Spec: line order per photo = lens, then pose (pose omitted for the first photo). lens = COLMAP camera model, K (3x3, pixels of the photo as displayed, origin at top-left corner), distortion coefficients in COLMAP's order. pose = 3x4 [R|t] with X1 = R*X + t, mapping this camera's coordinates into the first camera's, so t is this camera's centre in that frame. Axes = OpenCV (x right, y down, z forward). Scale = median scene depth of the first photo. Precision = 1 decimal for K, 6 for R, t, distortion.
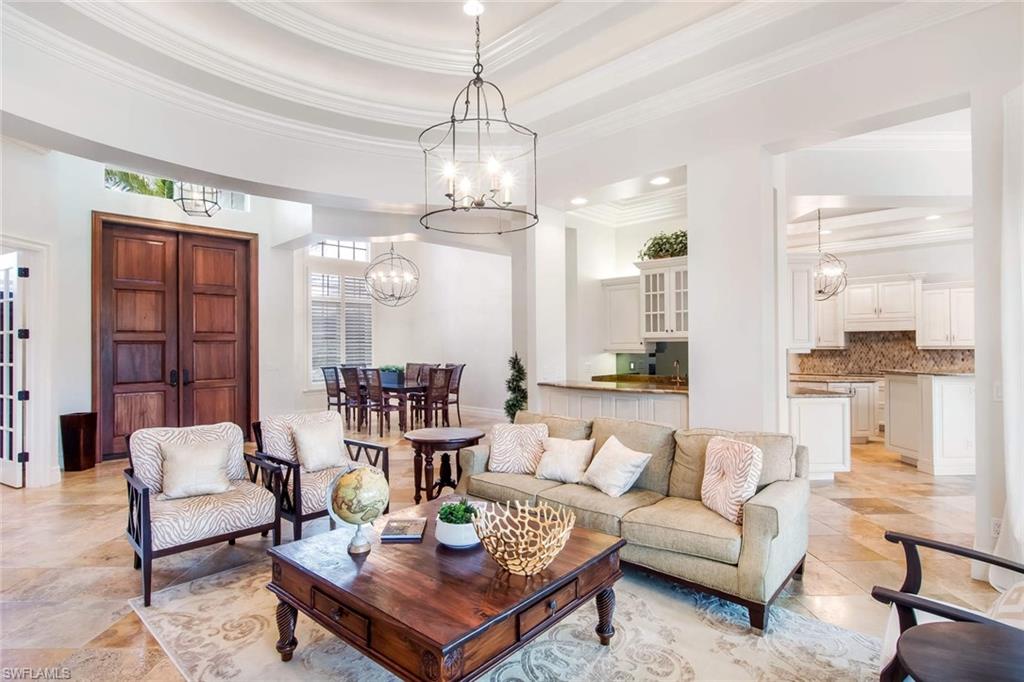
lens RADIAL K [[510.4, 0, 511.0], [0, 510.4, 346.5], [0, 0, 1]] dist [0.001935, 0.000365]
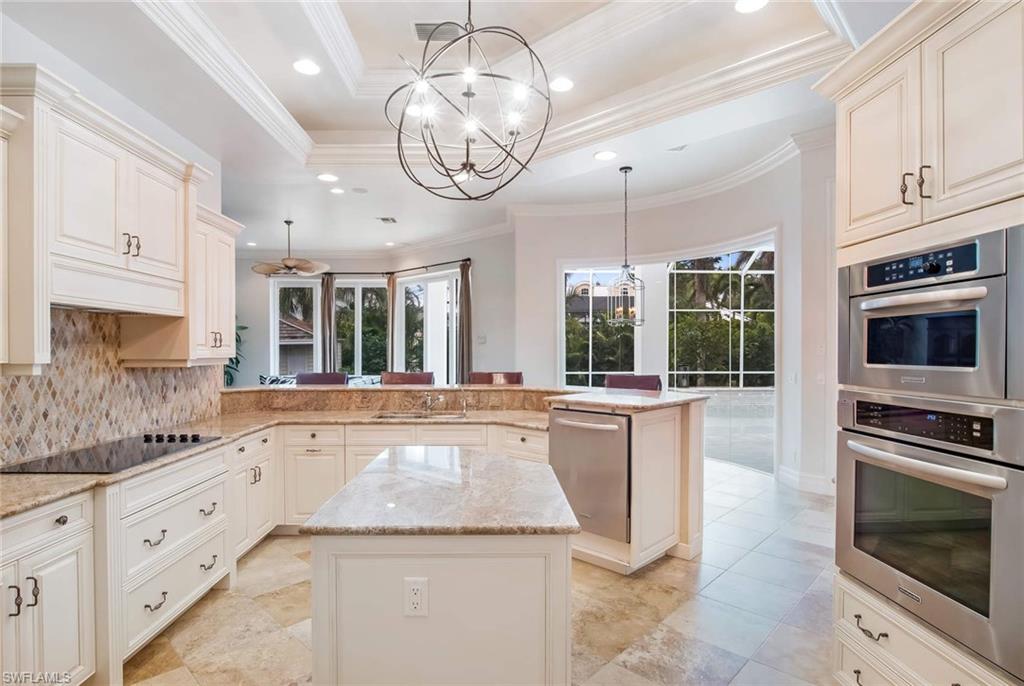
lens RADIAL K [[538.1, 0, 507.7], [0, 538.1, 343.0], [0, 0, 1]] dist [-0.020082, -0.000095]
pose [[-0.725677, 0.011341, 0.687943, 0.332418], [0.001291, 0.999885, -0.015121, -0.005960], [-0.688035, -0.010084, -0.725608, 1.050653]]
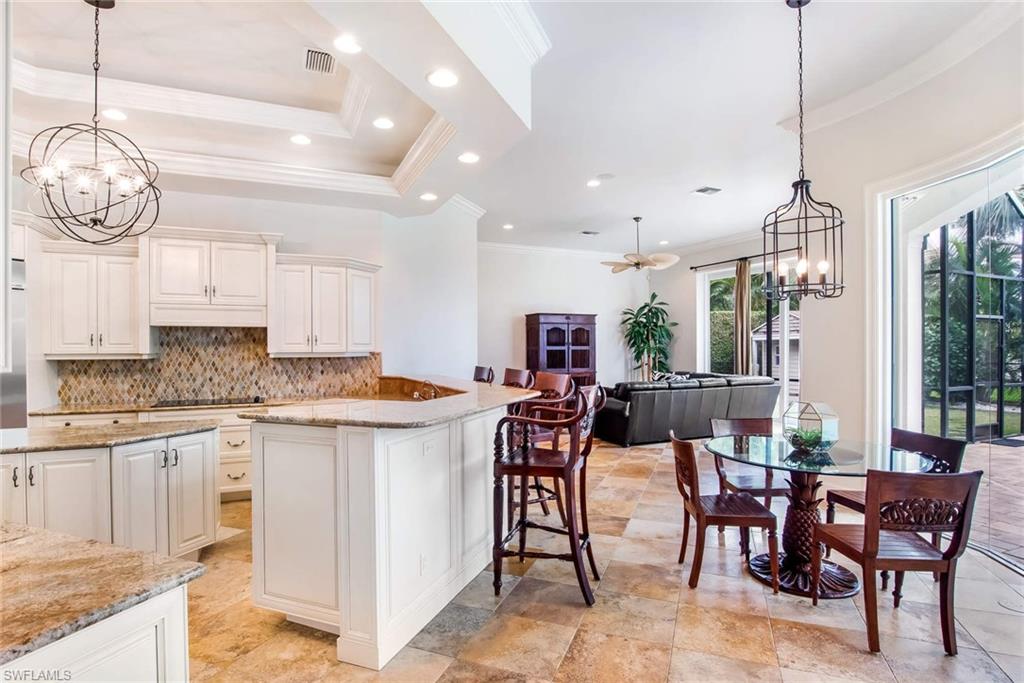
lens RADIAL K [[538.1, 0, 507.7], [0, 538.1, 341.5], [0, 0, 1]] dist [-0.020082, -0.000095]
pose [[0.384157, 0.008646, 0.923227, 0.292760], [0.001315, 0.999950, -0.009912, -0.007012], [-0.923267, 0.005022, 0.384126, 0.458521]]
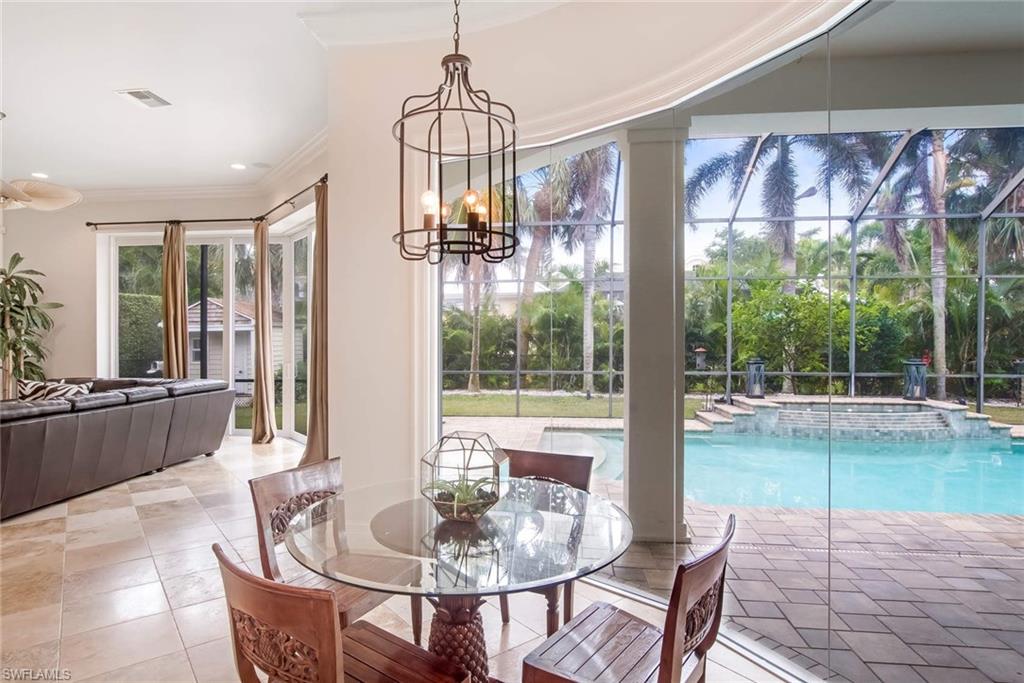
lens RADIAL K [[538.1, 0, 507.7], [0, 538.1, 341.5], [0, 0, 1]] dist [-0.020082, -0.000095]
pose [[-0.612090, -0.003416, 0.790781, 0.533448], [-0.000778, 0.999993, 0.003718, -0.007633], [-0.790788, 0.001661, -0.612088, 0.530519]]
